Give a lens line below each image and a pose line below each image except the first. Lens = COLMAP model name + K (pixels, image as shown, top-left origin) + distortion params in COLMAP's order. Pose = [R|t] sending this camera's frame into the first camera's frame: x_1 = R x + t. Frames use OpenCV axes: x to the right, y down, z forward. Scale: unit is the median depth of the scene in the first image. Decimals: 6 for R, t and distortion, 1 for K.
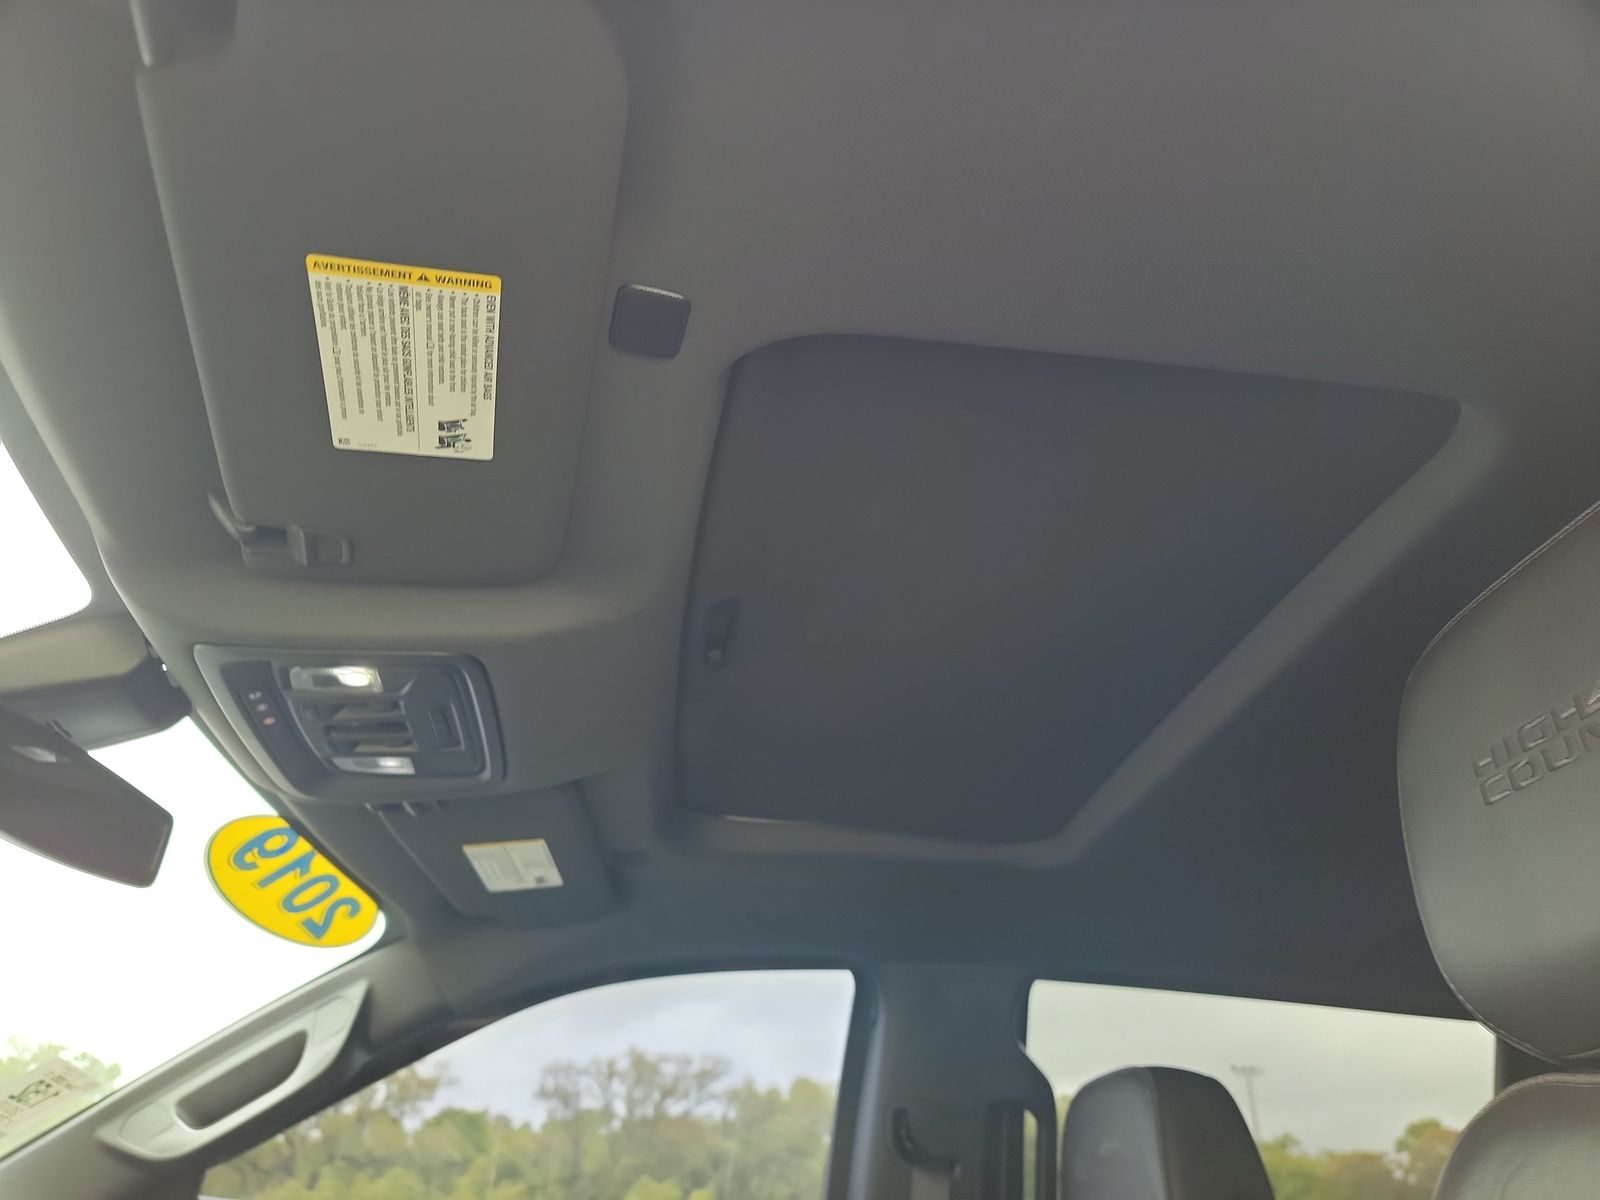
lens RADIAL K [[1165.2, 0, 797.3], [0, 1165.2, 592.5], [0, 0, 1]] dist [0.038316, -0.026194]
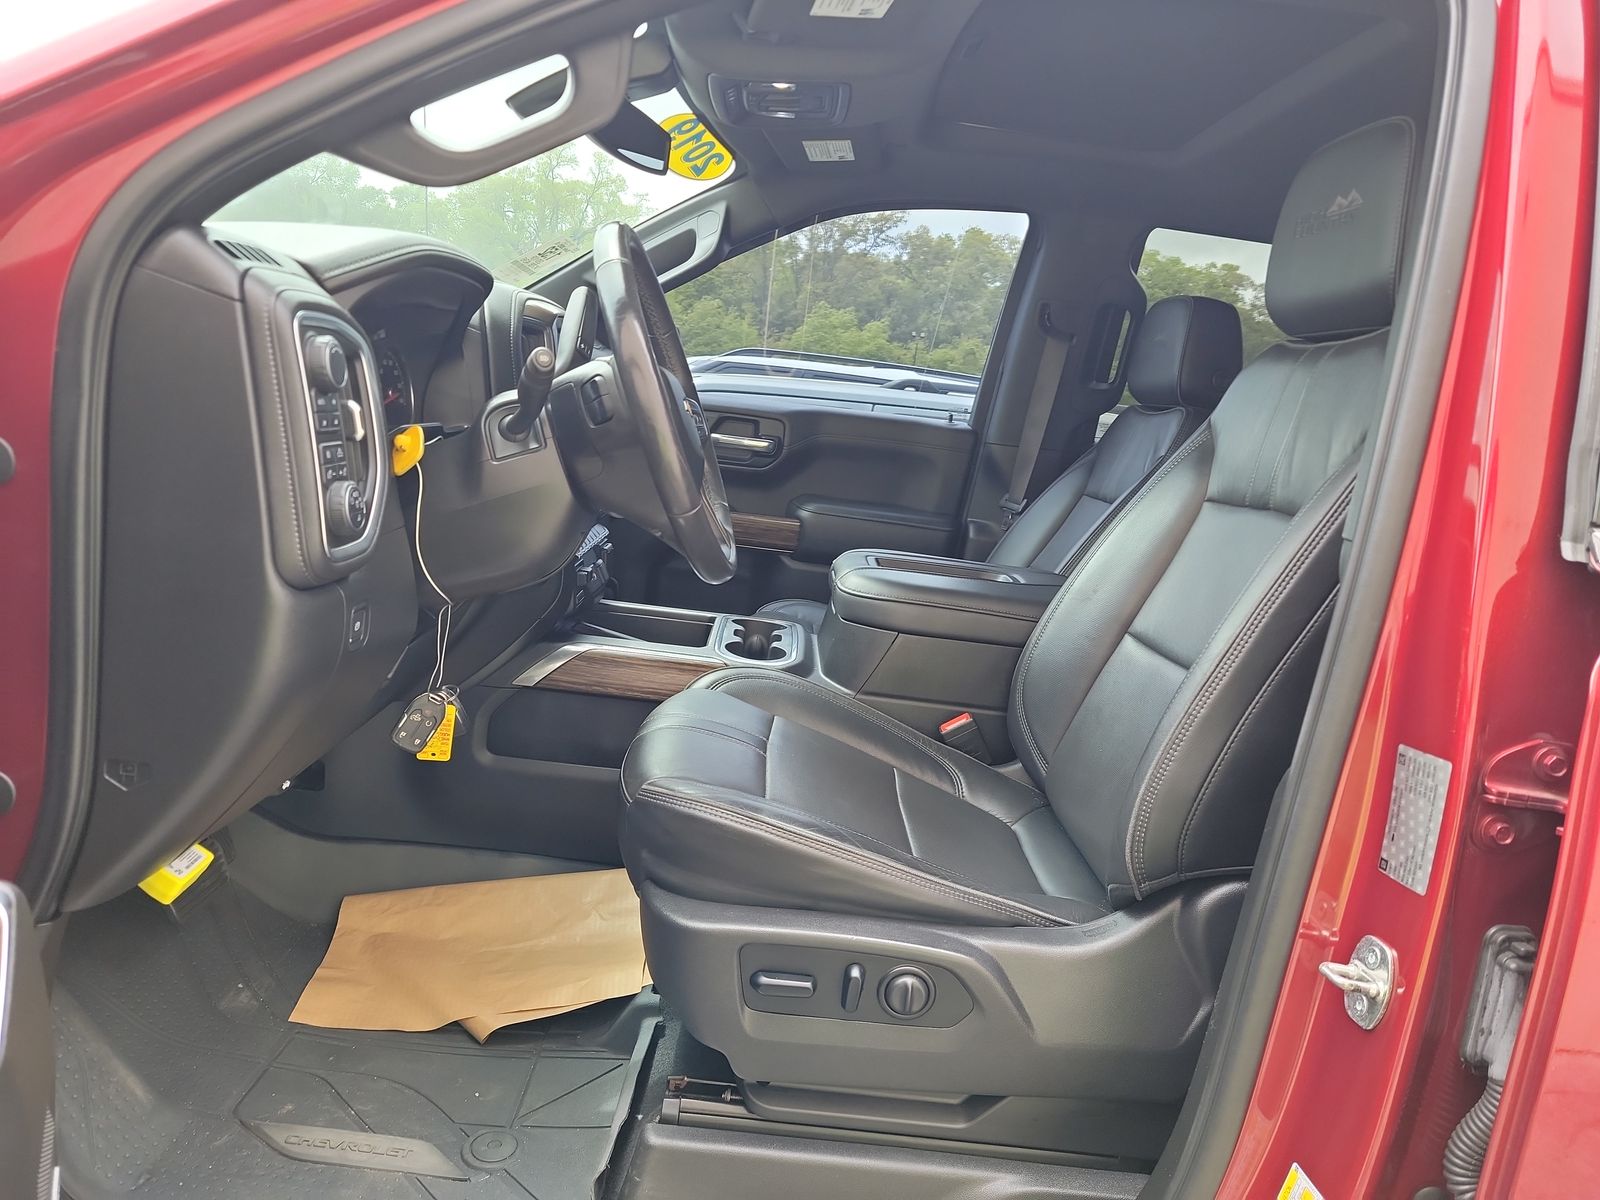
lens RADIAL K [[1165.2, 0, 797.3], [0, 1165.2, 592.5], [0, 0, 1]] dist [0.038316, -0.026194]
pose [[0.987784, 0.111926, -0.108419, -0.035623], [-0.015315, 0.762127, 0.647247, -0.323571], [0.155073, -0.637680, 0.754531, -0.579452]]
